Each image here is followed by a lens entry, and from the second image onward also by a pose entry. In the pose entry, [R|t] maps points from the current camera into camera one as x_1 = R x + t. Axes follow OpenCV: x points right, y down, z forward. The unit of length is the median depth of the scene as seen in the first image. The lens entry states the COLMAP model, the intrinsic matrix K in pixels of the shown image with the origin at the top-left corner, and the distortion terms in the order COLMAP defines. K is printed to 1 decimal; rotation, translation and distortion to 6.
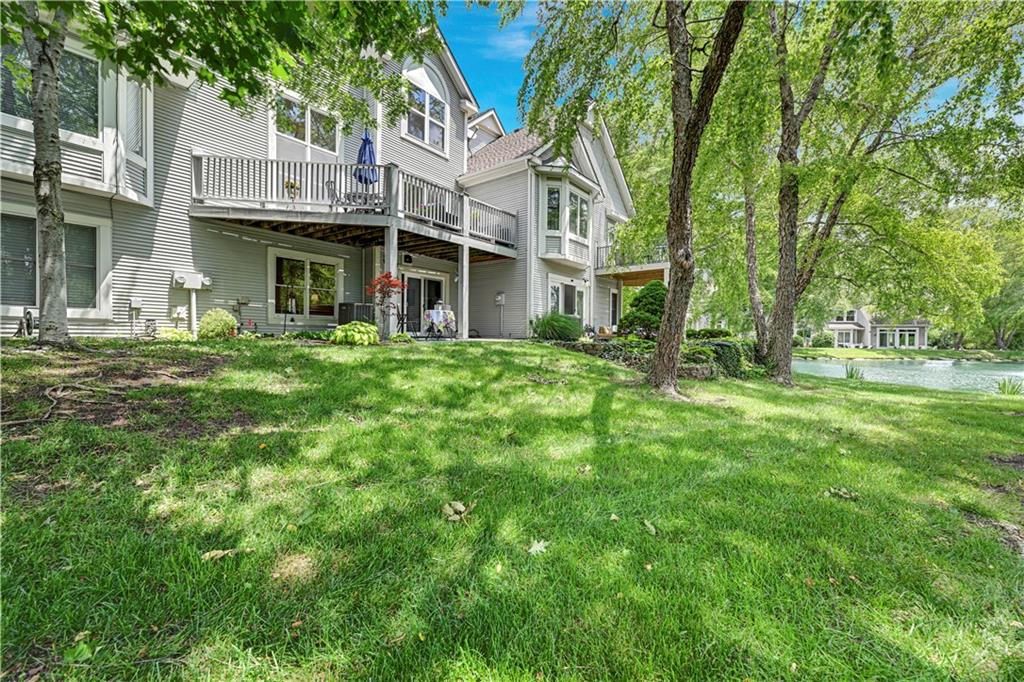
lens RADIAL K [[417.0, 0, 511.9], [0, 417.0, 332.8], [0, 0, 1]] dist [-0.001393, -0.000015]
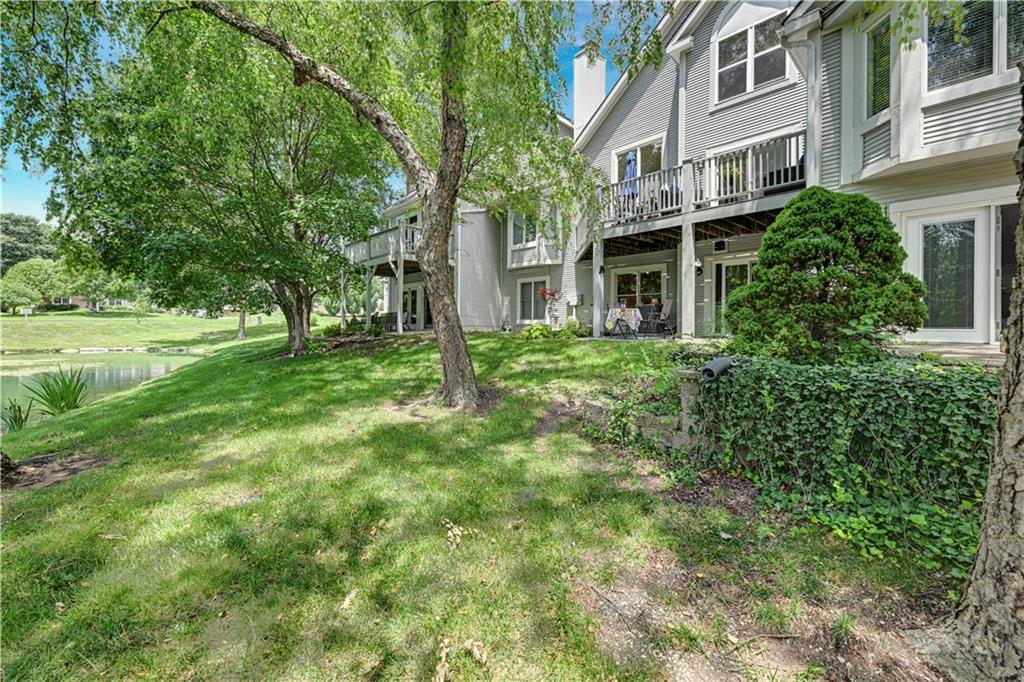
lens RADIAL K [[417.0, 0, 511.9], [0, 417.0, 332.8], [0, 0, 1]] dist [-0.001393, -0.000015]
pose [[-0.161359, 0.000586, -0.986896, 0.754995], [-0.005197, 0.999985, 0.001444, 0.006626], [0.986882, 0.005362, -0.161353, 0.789297]]
